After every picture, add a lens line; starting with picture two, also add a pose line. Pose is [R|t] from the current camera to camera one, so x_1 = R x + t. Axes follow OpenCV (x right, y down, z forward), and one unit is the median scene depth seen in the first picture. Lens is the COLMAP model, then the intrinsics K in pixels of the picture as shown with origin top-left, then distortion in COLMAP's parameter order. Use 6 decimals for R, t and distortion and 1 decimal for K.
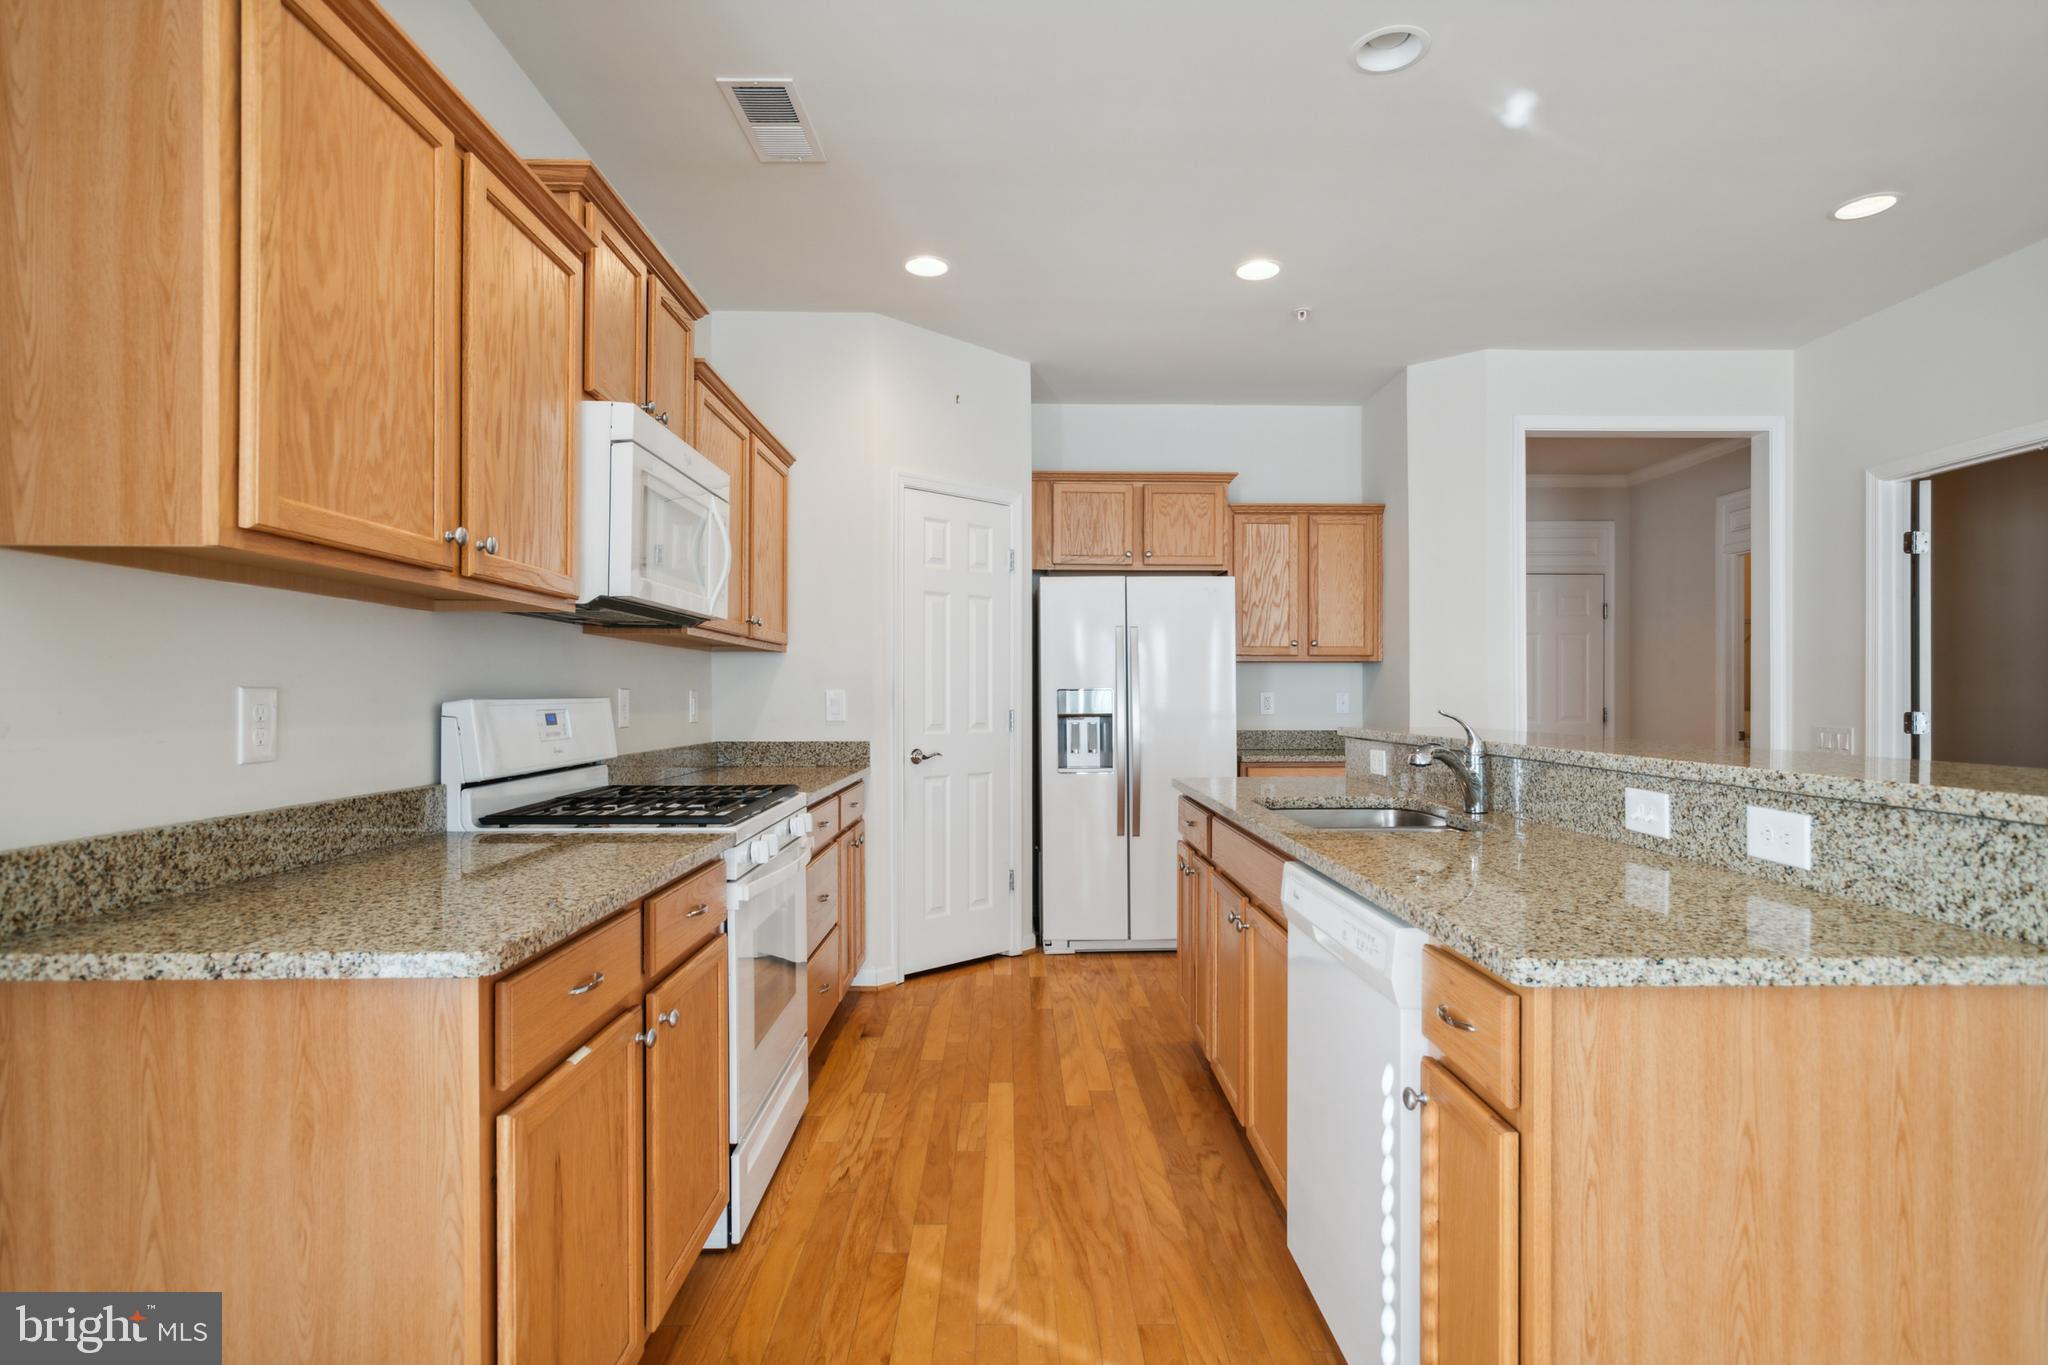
lens RADIAL K [[1039.8, 0, 1025.9], [0, 1039.8, 696.9], [0, 0, 1]] dist [-0.009546, 0.001088]
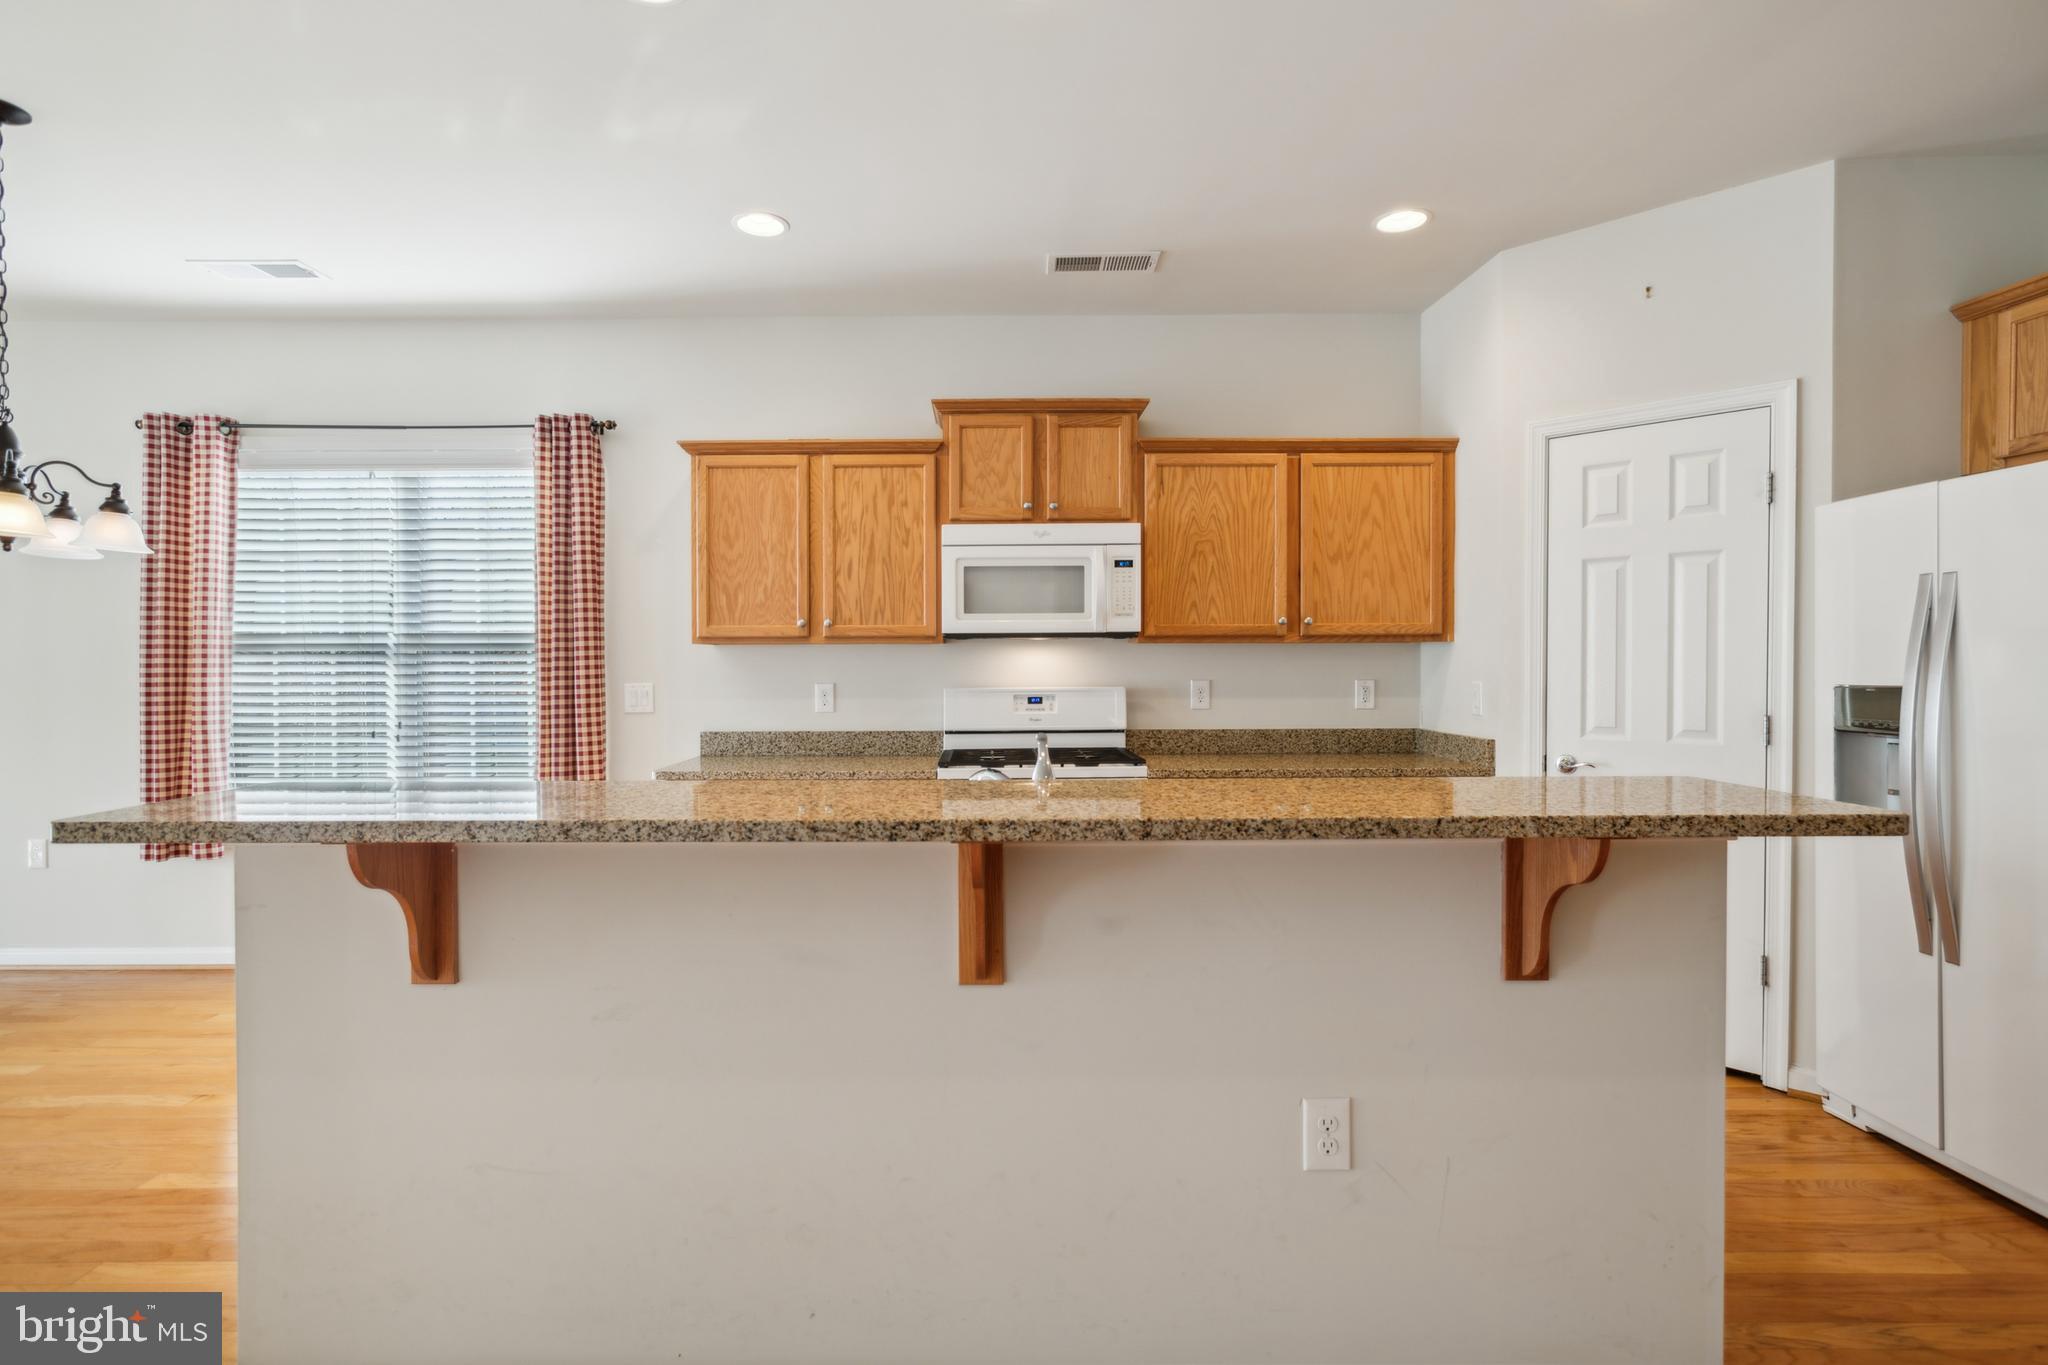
lens RADIAL K [[993.9, 0, 987.5], [0, 993.9, 680.4], [0, 0, 1]] dist [-0.010347, 0.008340]
pose [[-0.016375, 0.021122, -0.999643, 0.774956], [0.002159, 0.999775, 0.021089, -0.029479], [0.999864, -0.001813, -0.016417, 0.638952]]
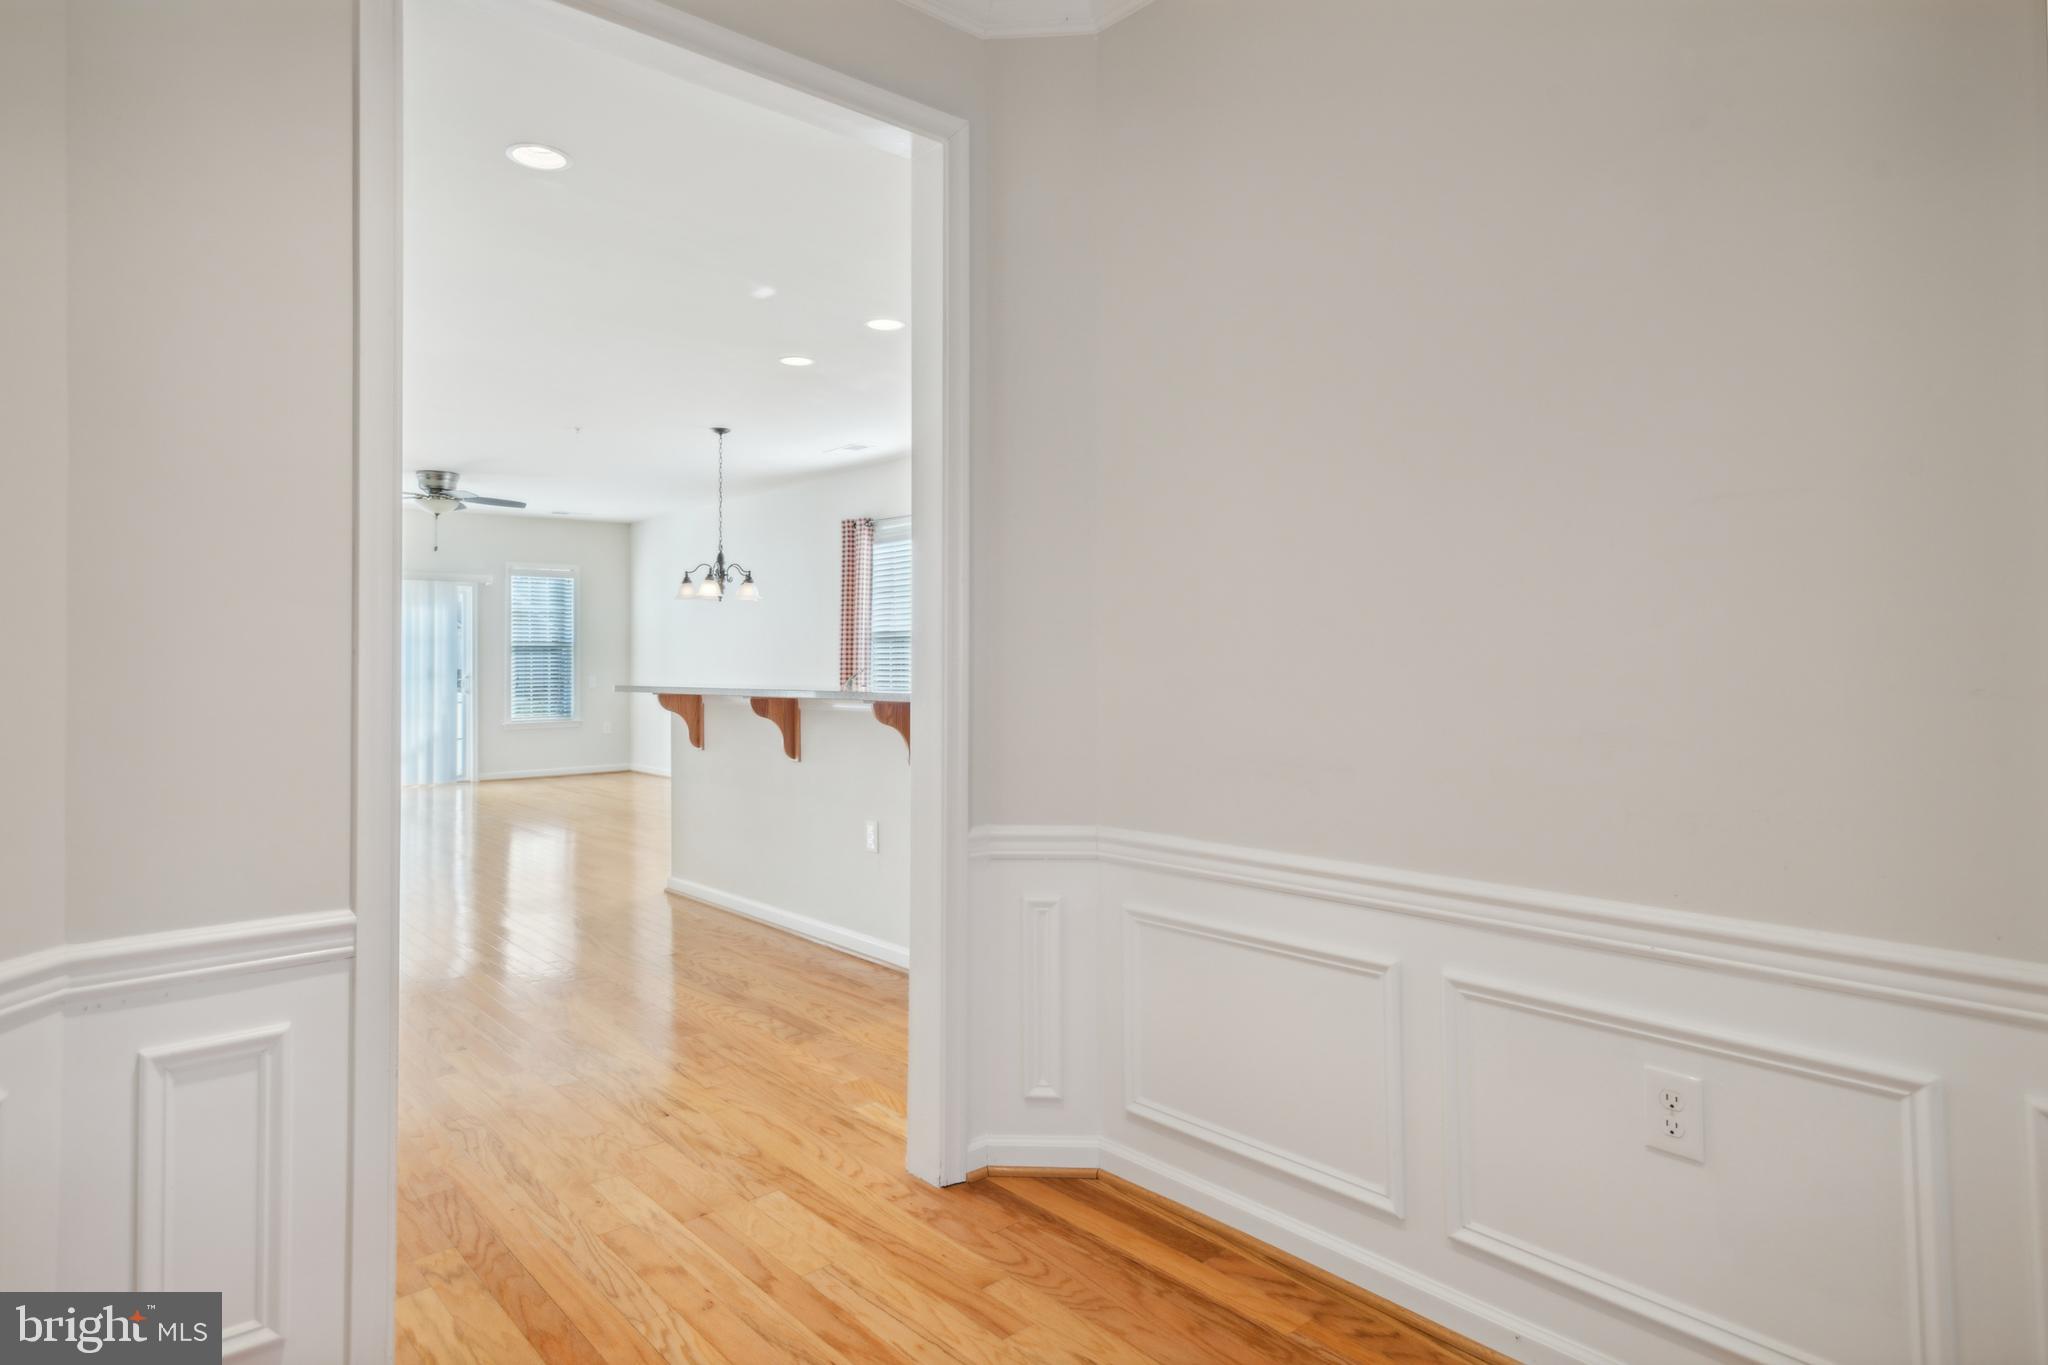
lens RADIAL K [[1141.1, 0, 1015.4], [0, 1141.1, 647.9], [0, 0, 1]] dist [0.002802, 0.007827]
pose [[-0.764647, 0.003422, -0.644440, 0.990750], [0.011214, 0.999905, -0.007996, -0.004120], [0.644352, -0.013341, -0.764613, 1.798082]]
